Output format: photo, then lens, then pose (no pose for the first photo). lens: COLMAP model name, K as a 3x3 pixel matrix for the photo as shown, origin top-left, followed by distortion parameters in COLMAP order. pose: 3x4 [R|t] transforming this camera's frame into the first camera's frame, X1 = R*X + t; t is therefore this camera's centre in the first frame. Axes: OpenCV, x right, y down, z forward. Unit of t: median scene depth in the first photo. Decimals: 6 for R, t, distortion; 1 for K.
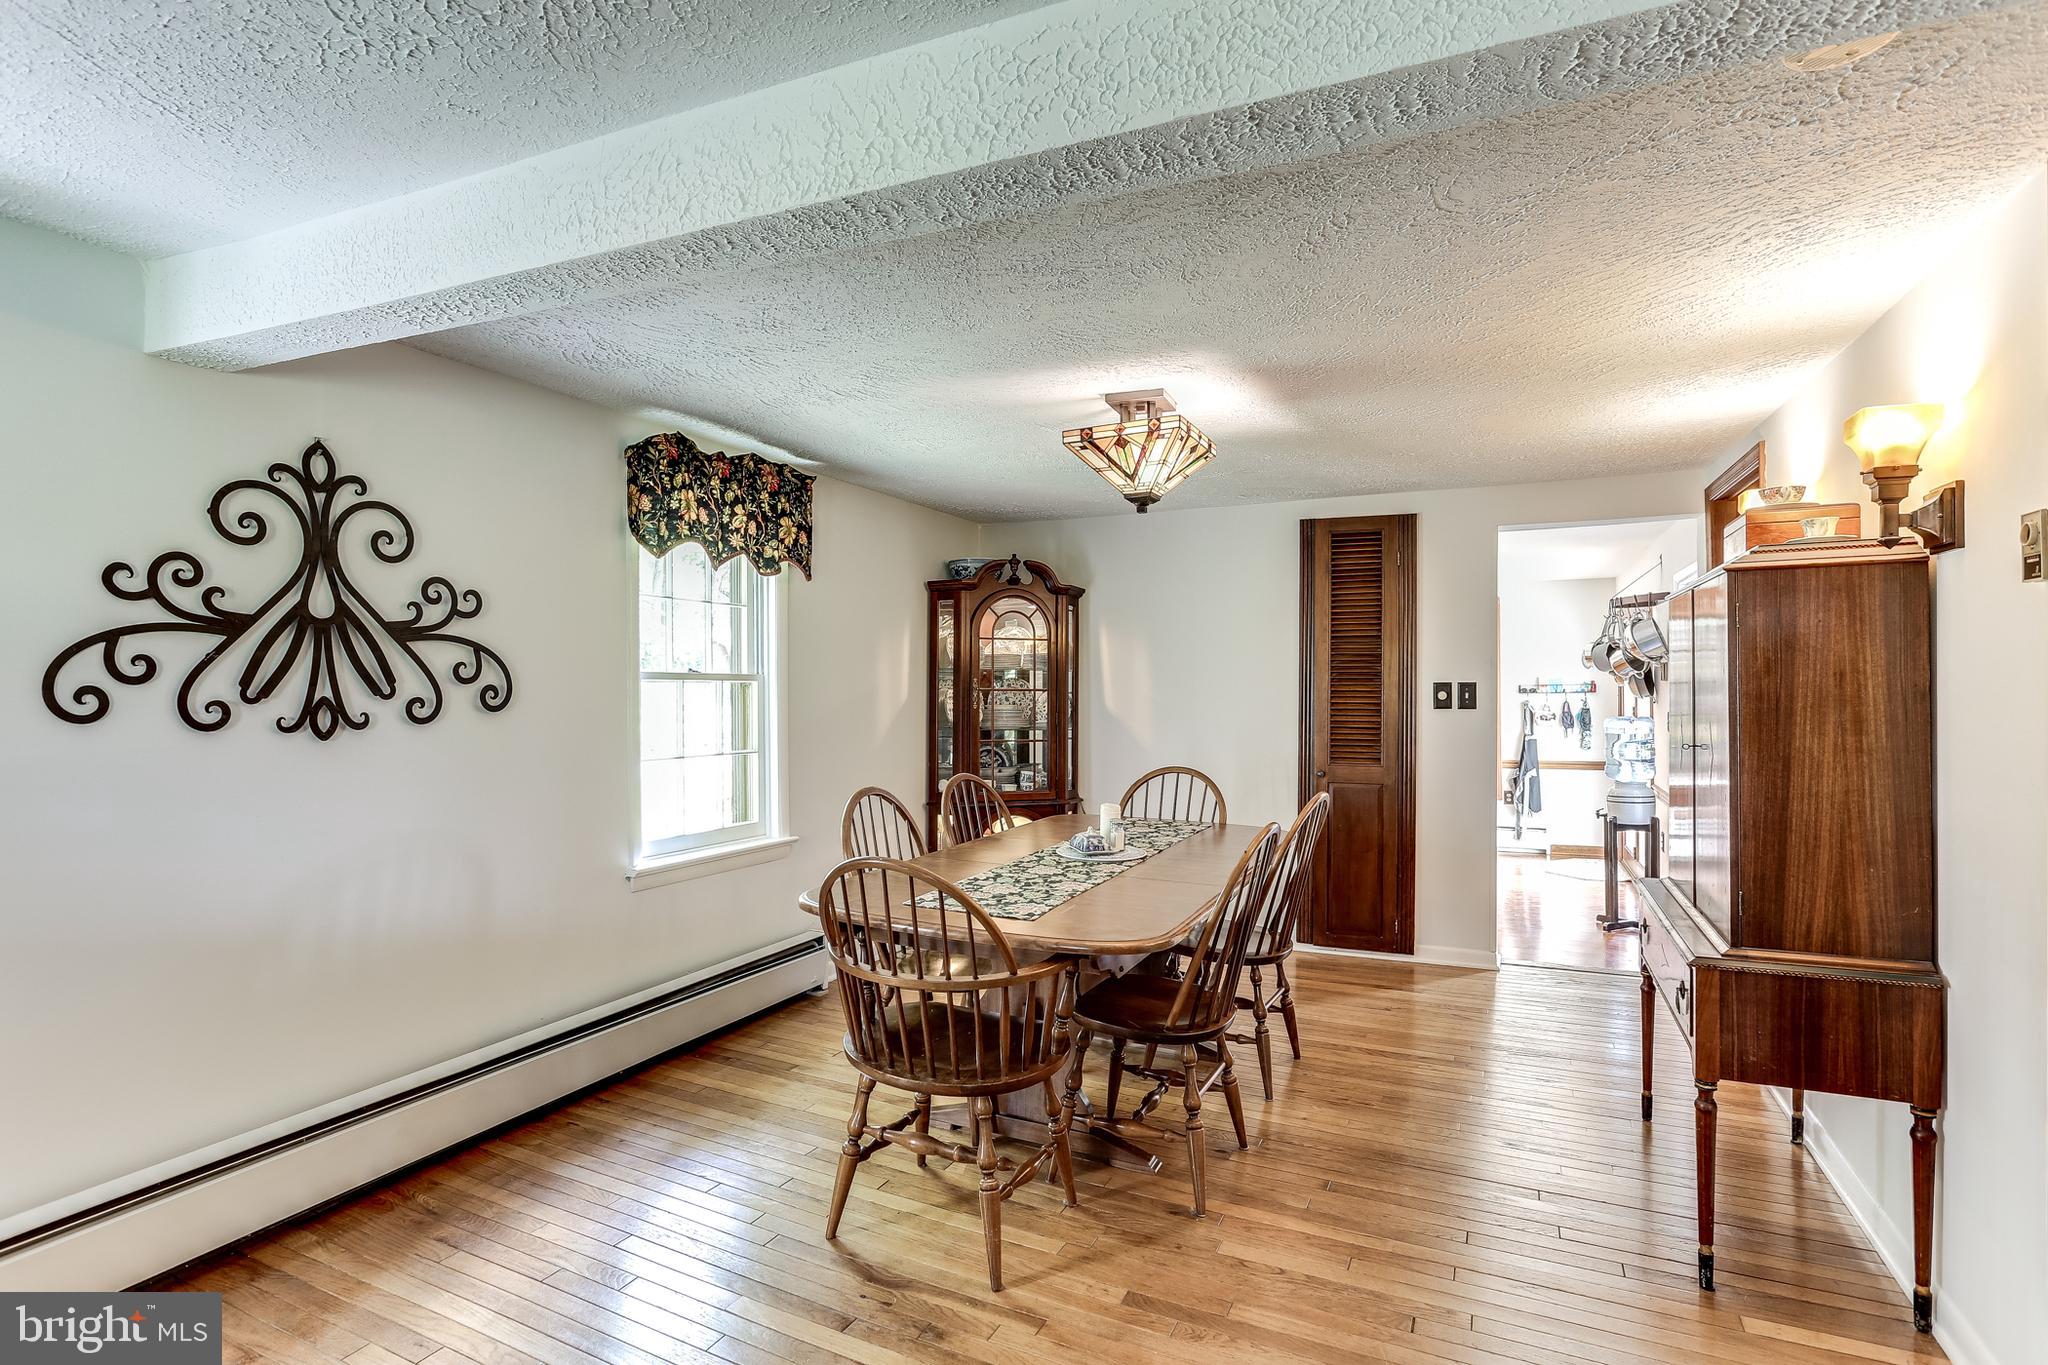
lens RADIAL K [[1026.9, 0, 1042.9], [0, 1026.9, 724.1], [0, 0, 1]] dist [-0.027039, 0.007153]
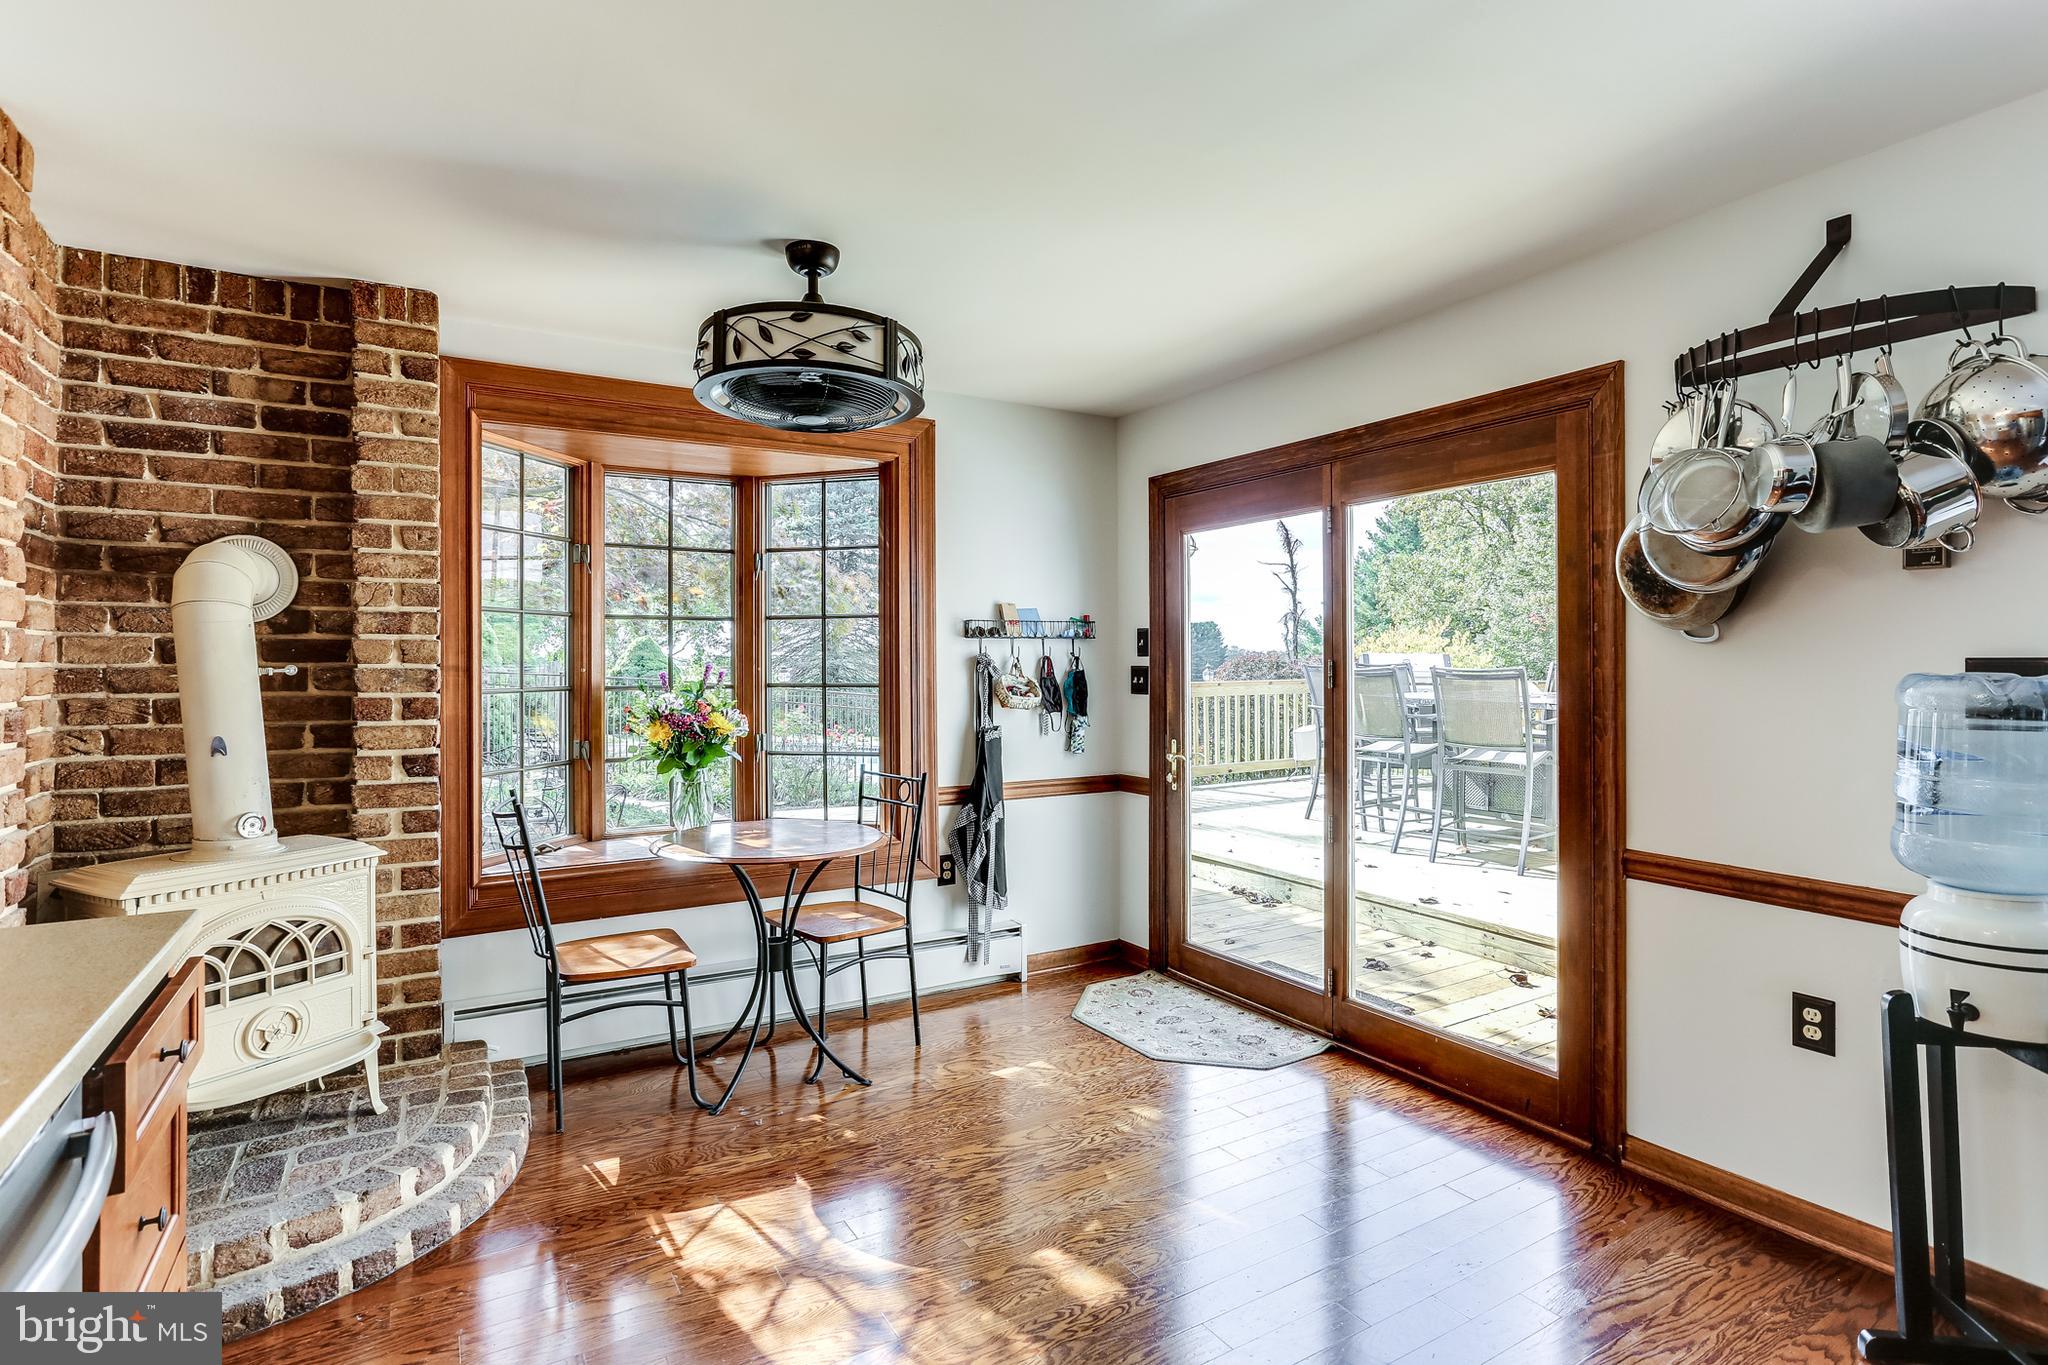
lens RADIAL K [[995.0, 0, 1031.9], [0, 995.0, 656.1], [0, 0, 1]] dist [-0.031061, 0.009961]
pose [[0.559412, 0.021722, 0.828605, 0.117217], [0.011201, 0.999367, -0.033761, -0.006481], [-0.828814, 0.028168, 0.558814, 0.734258]]
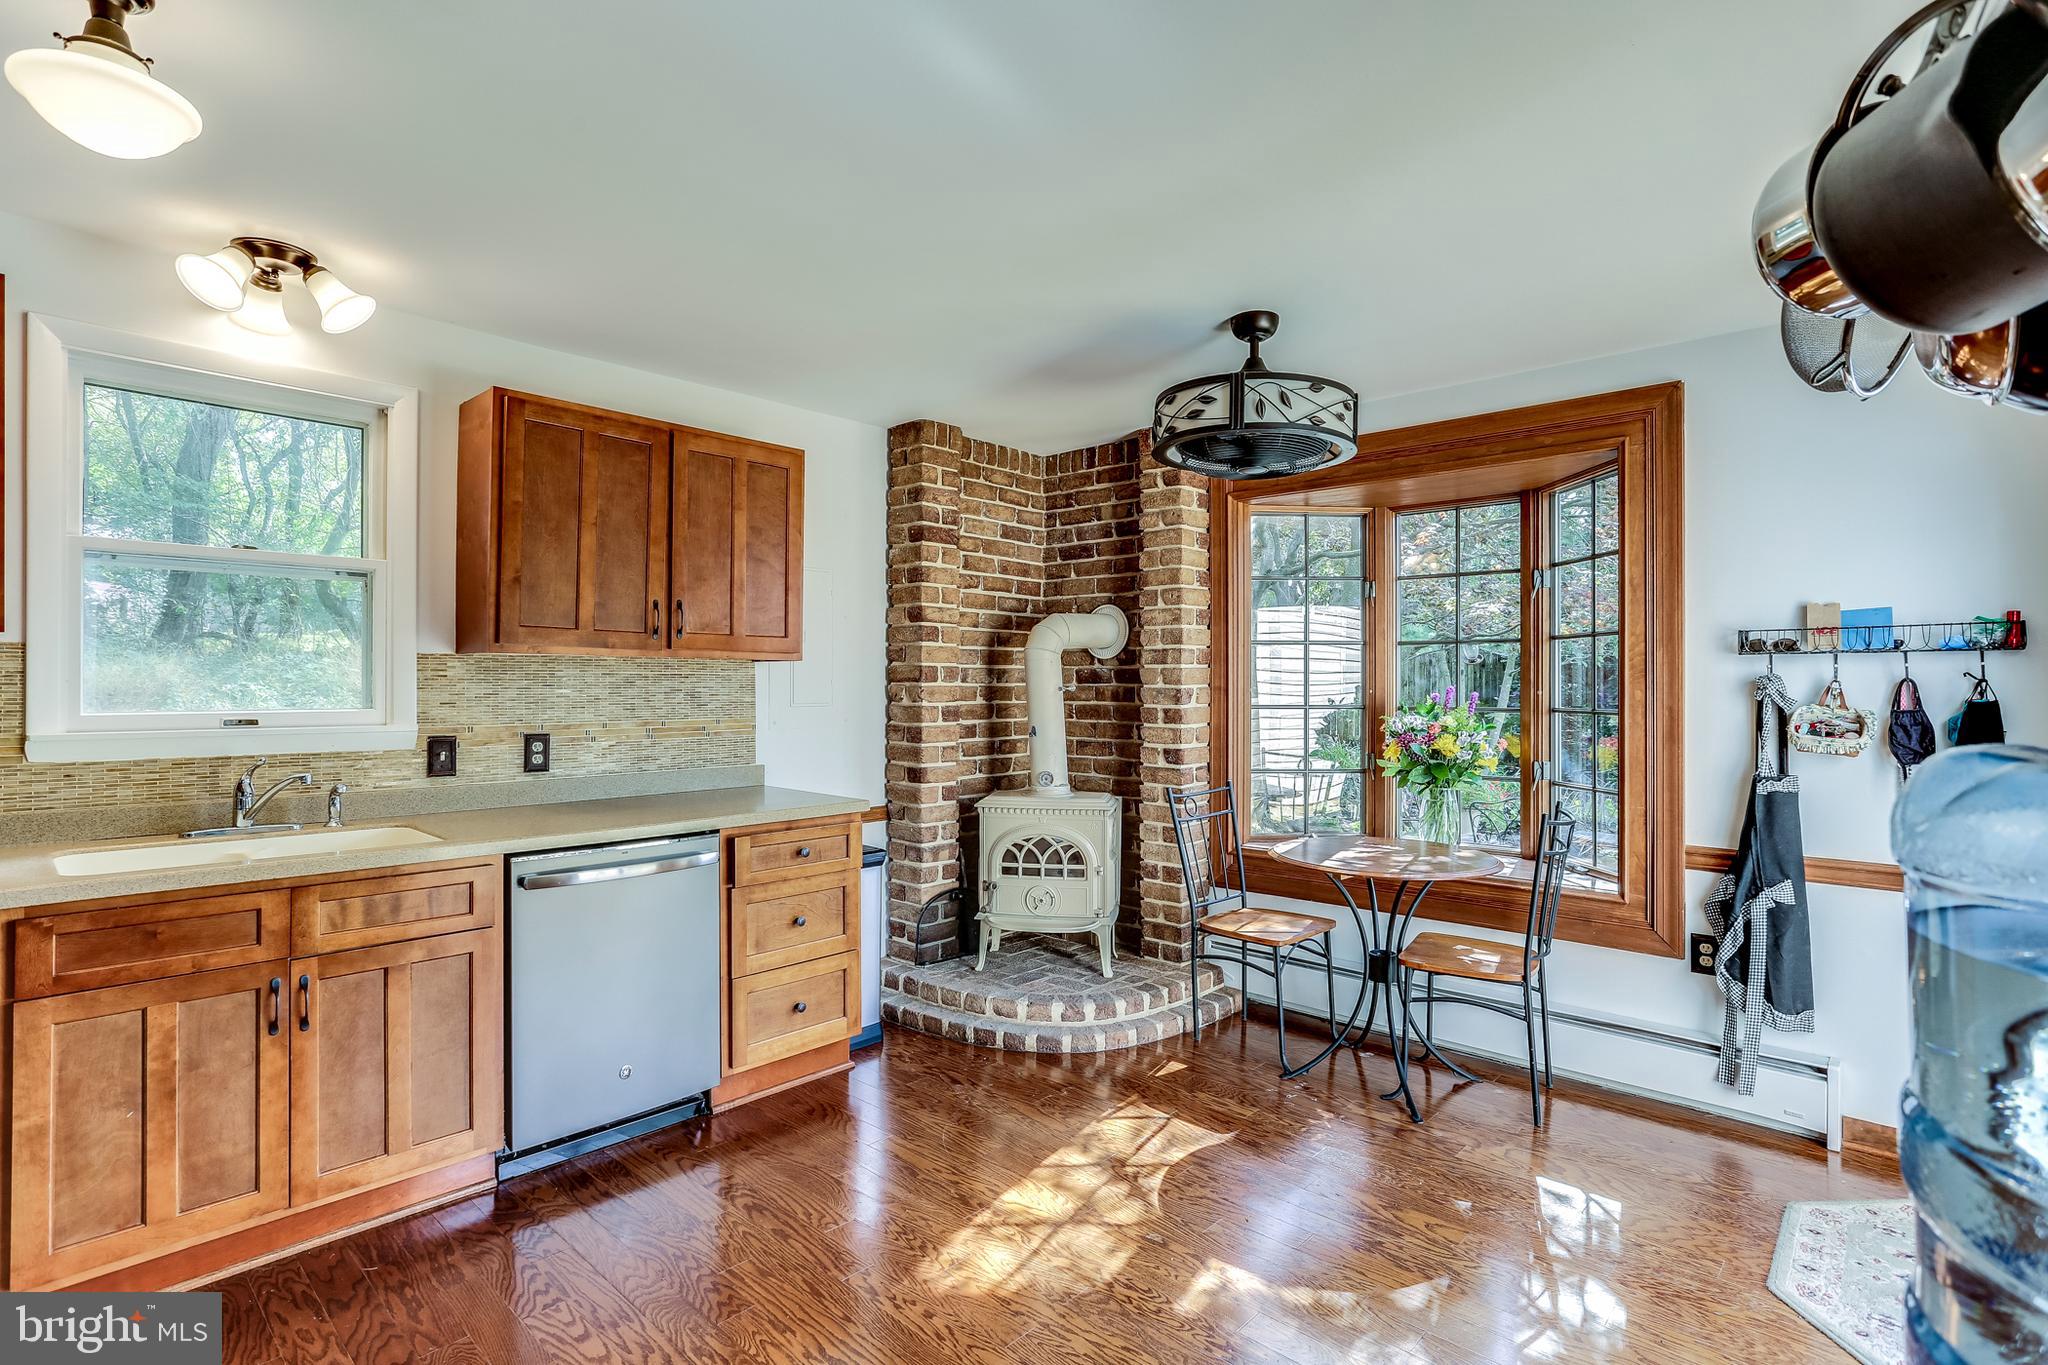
lens RADIAL K [[995.0, 0, 1014.1], [0, 995.0, 682.8], [0, 0, 1]] dist [-0.031061, 0.009961]
pose [[0.949625, 0.019831, -0.312761, 0.341305], [-0.025817, 0.999554, -0.015010, -0.009127], [0.312323, 0.022328, 0.949713, 0.619351]]
